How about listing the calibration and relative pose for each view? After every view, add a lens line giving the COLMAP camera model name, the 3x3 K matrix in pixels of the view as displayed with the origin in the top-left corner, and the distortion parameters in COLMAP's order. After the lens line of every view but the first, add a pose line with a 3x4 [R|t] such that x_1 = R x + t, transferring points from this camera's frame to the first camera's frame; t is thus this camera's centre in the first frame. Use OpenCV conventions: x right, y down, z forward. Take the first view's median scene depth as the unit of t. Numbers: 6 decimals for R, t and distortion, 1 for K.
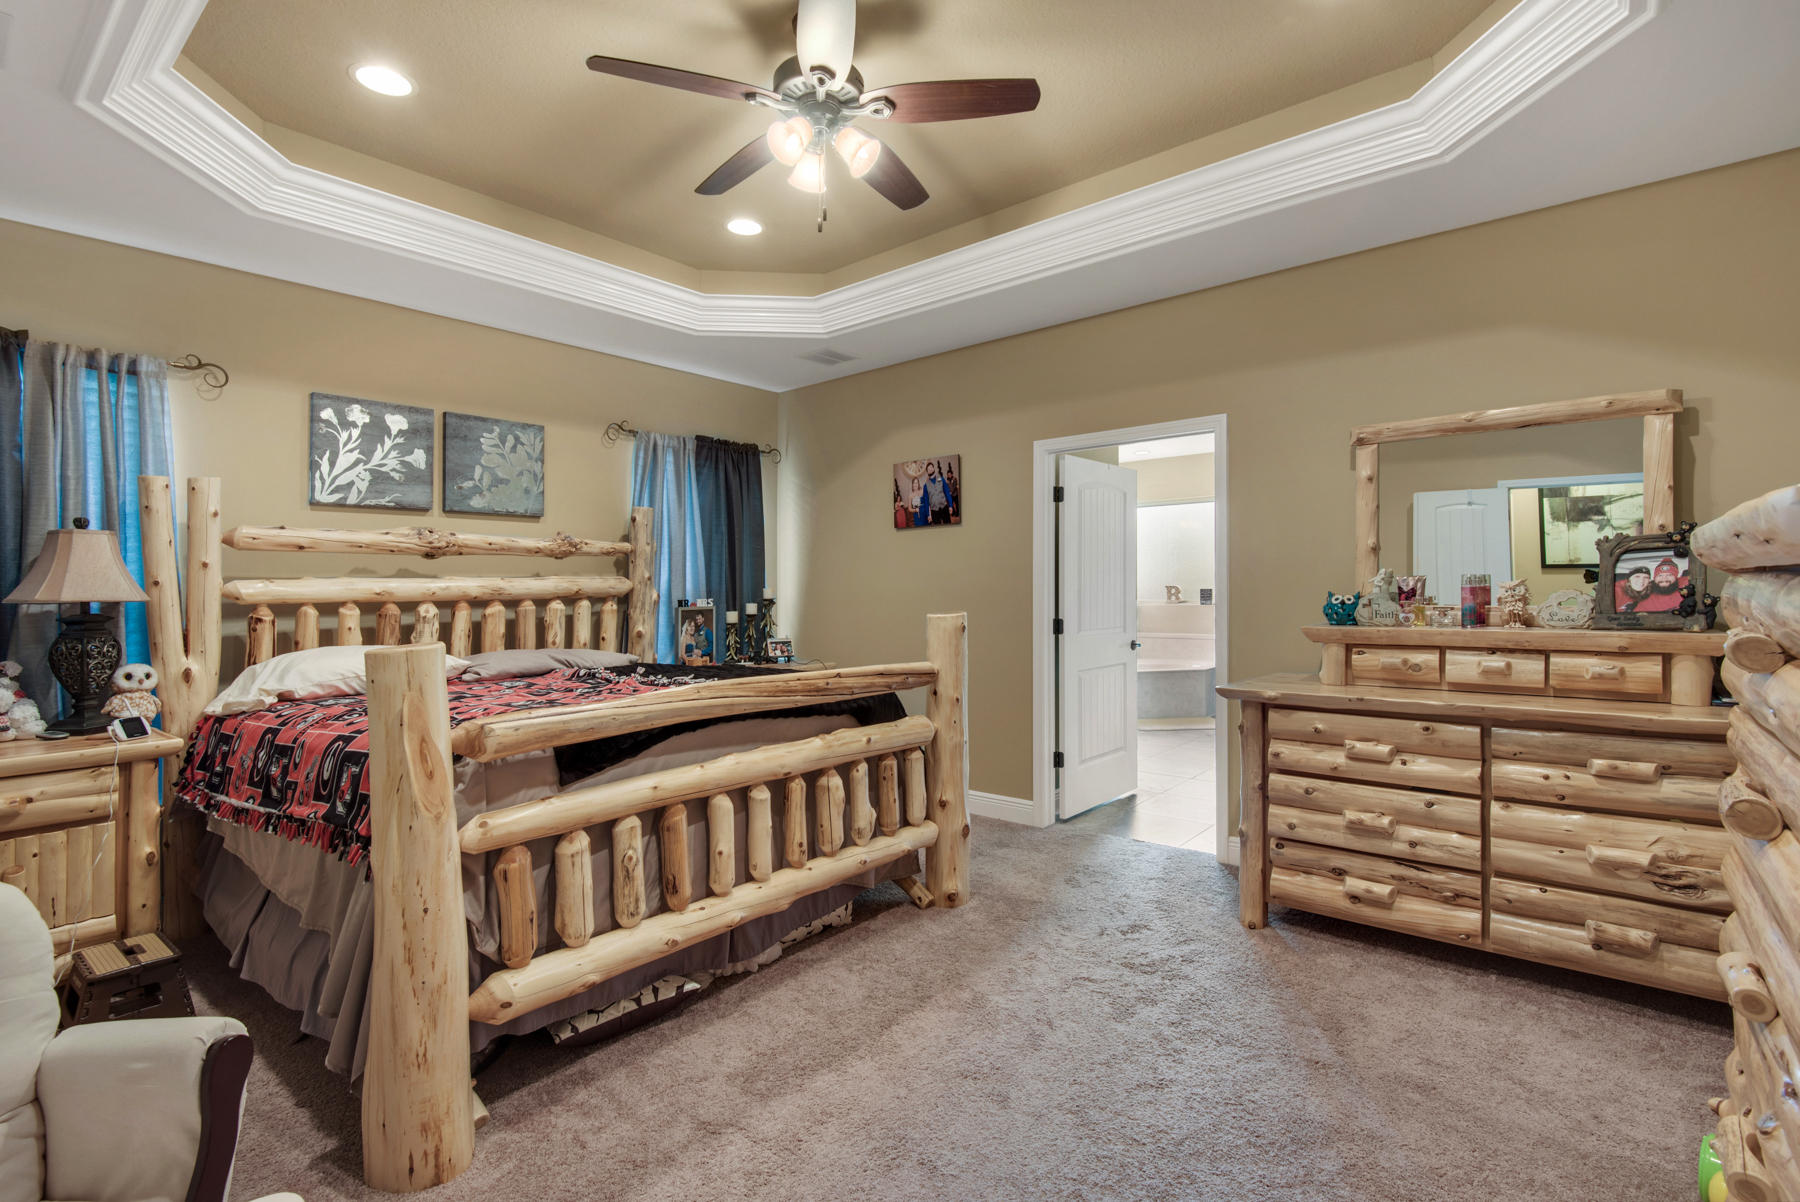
lens RADIAL K [[816.0, 0, 900.0], [0, 816.0, 601.0], [0, 0, 1]] dist [0.050592, -0.029623]
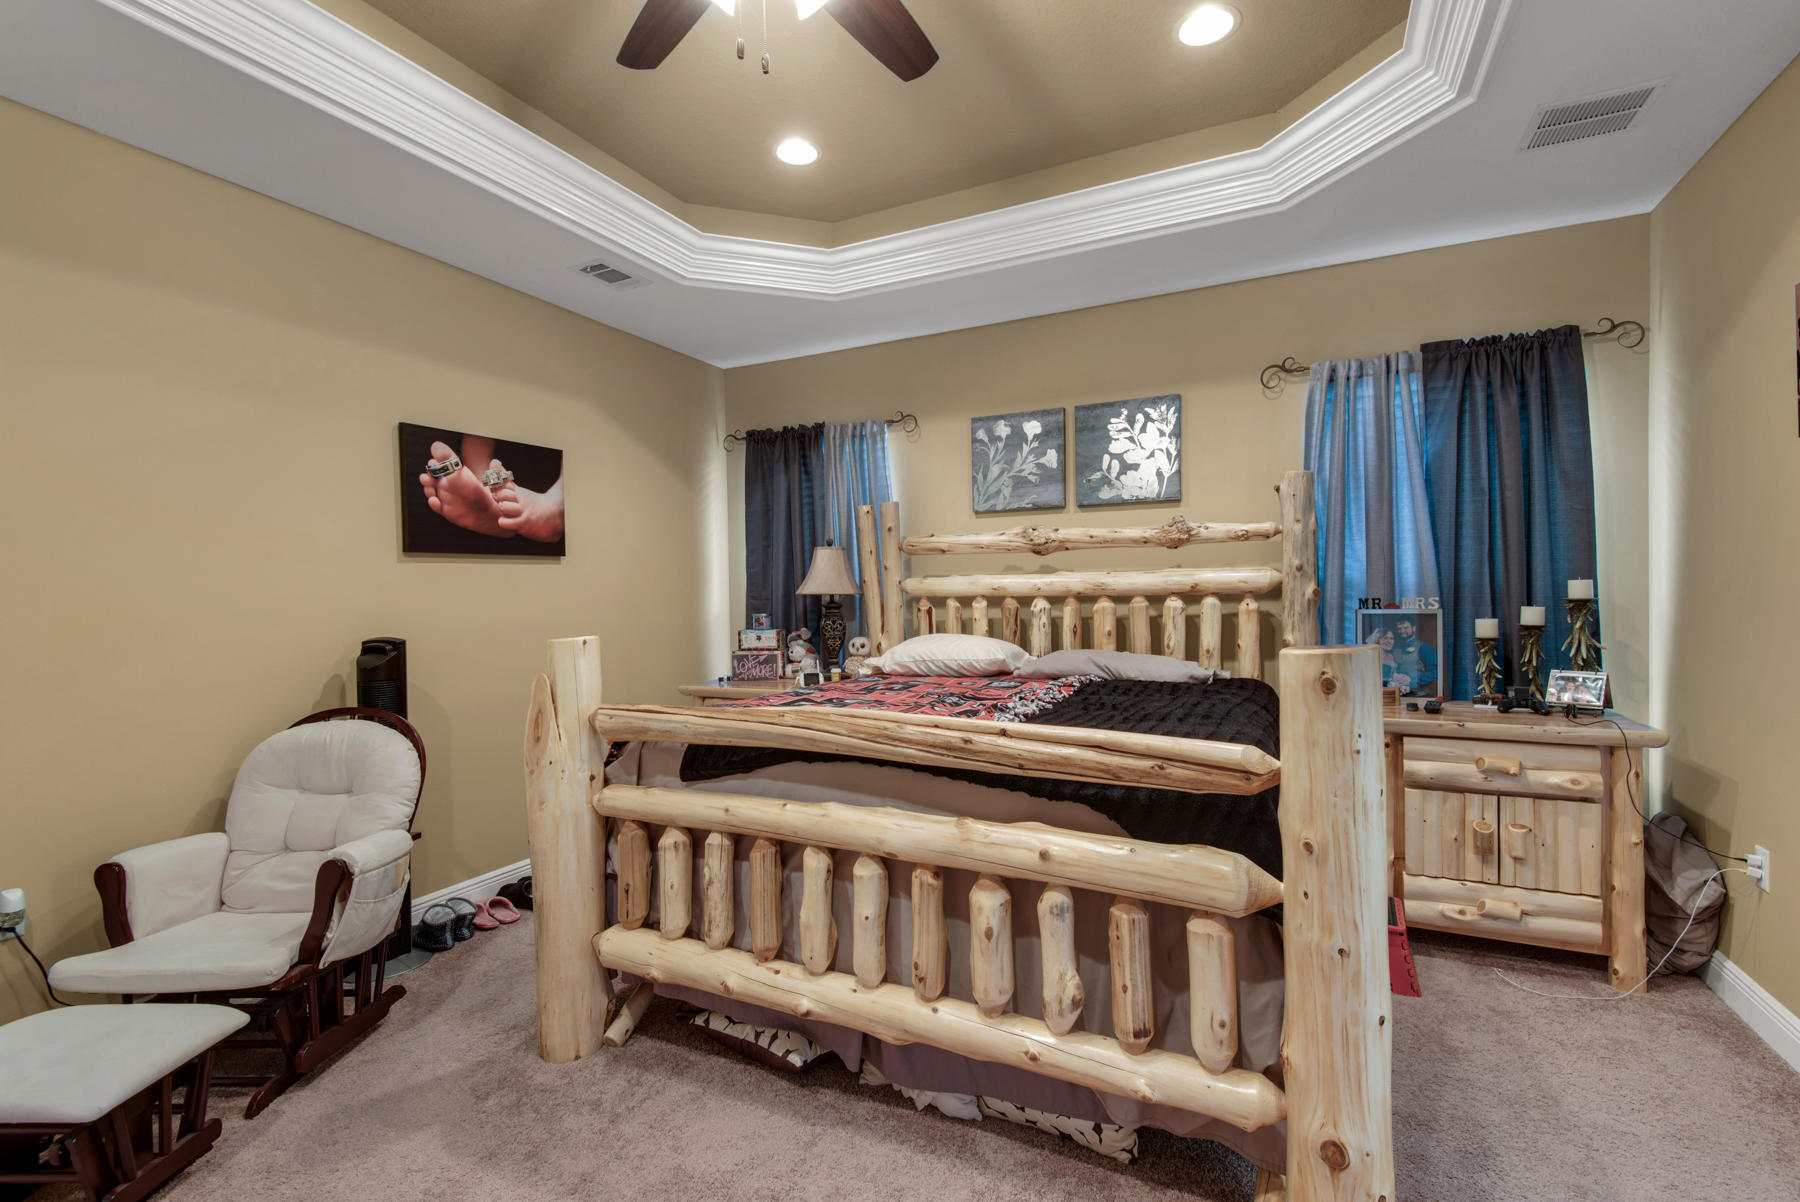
lens RADIAL K [[816.0, 0, 900.0], [0, 816.0, 601.0], [0, 0, 1]] dist [0.050592, -0.029623]
pose [[0.247499, 0.026130, -0.968536, 0.386570], [-0.004146, 0.999656, 0.025910, -0.019809], [0.968879, -0.002397, 0.247522, 0.584664]]
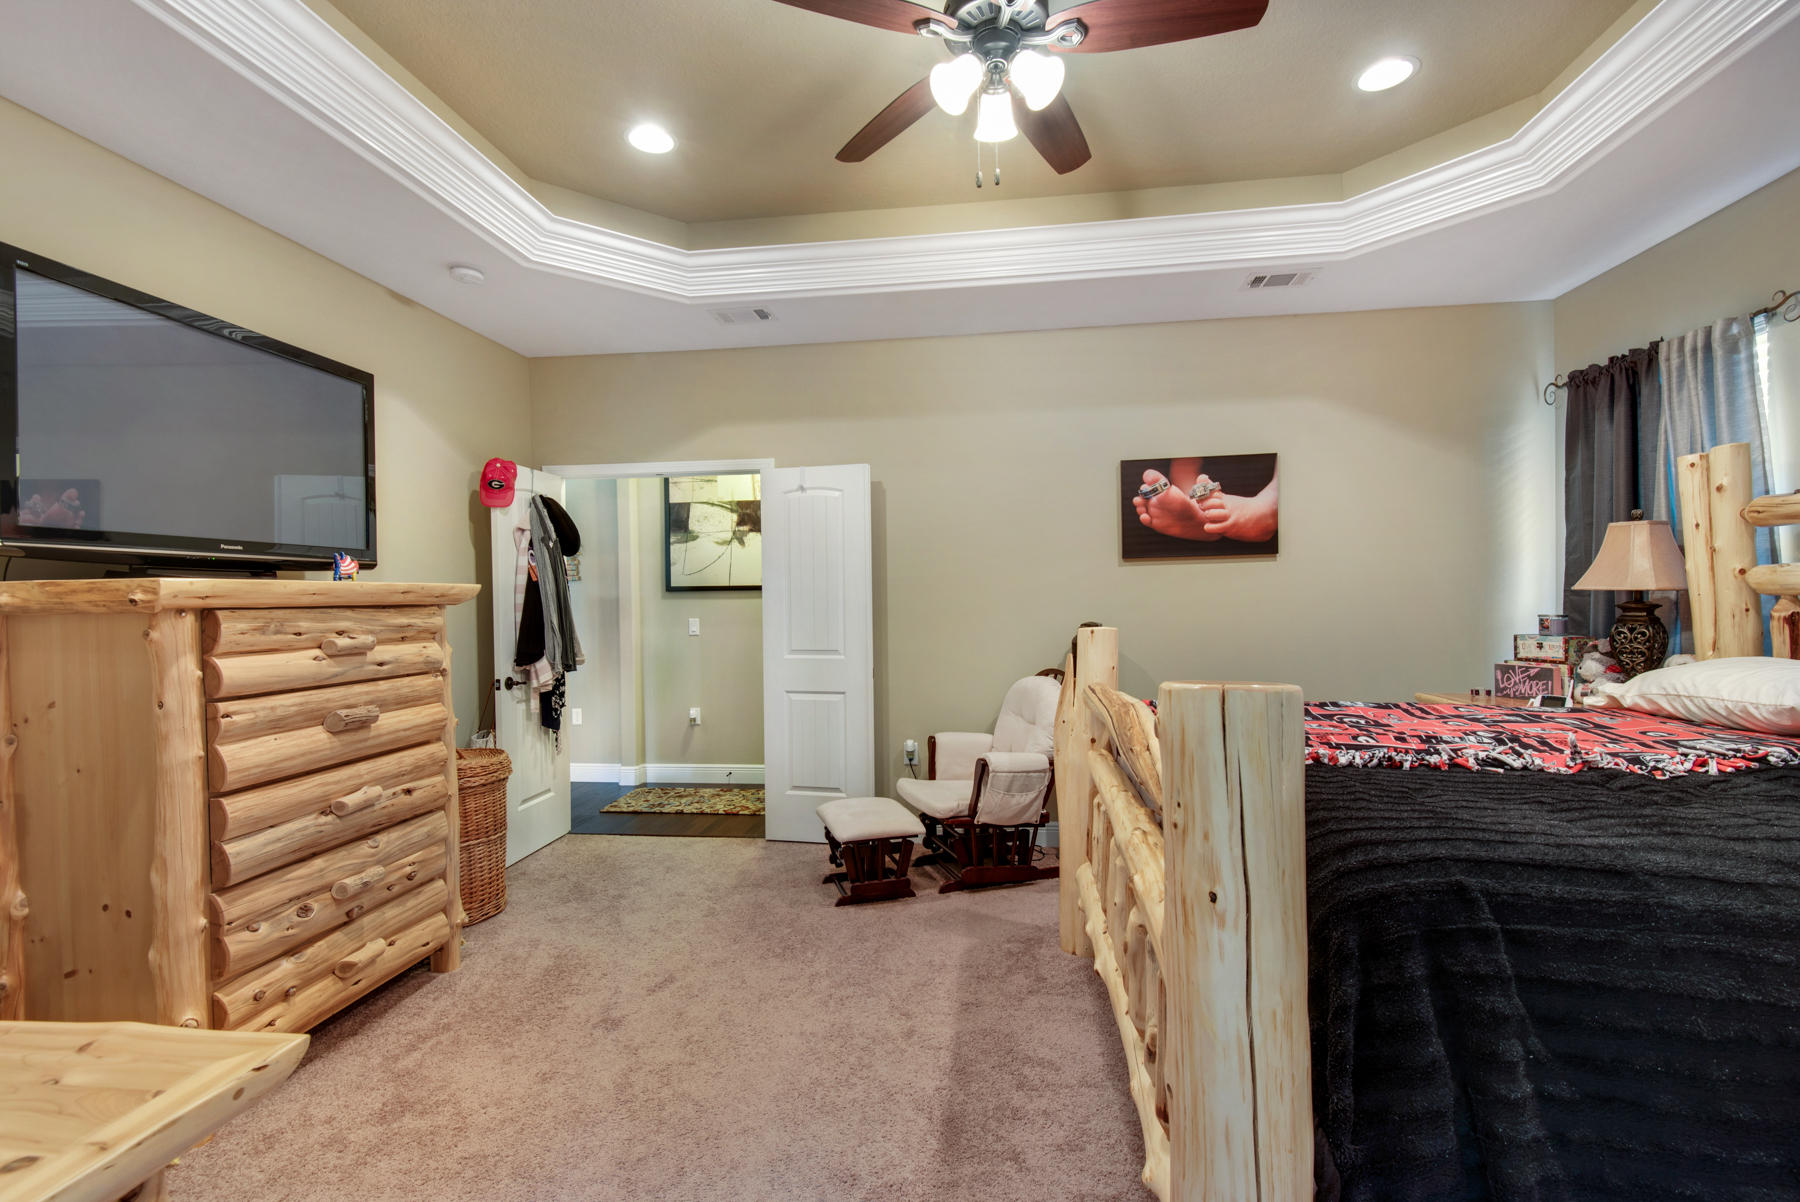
lens RADIAL K [[816.0, 0, 900.0], [0, 816.0, 601.0], [0, 0, 1]] dist [0.050592, -0.029623]
pose [[-0.837041, 0.034369, -0.546059, 0.298073], [0.021215, 0.999313, 0.030377, -0.028307], [0.546728, 0.013842, -0.837196, 1.067889]]
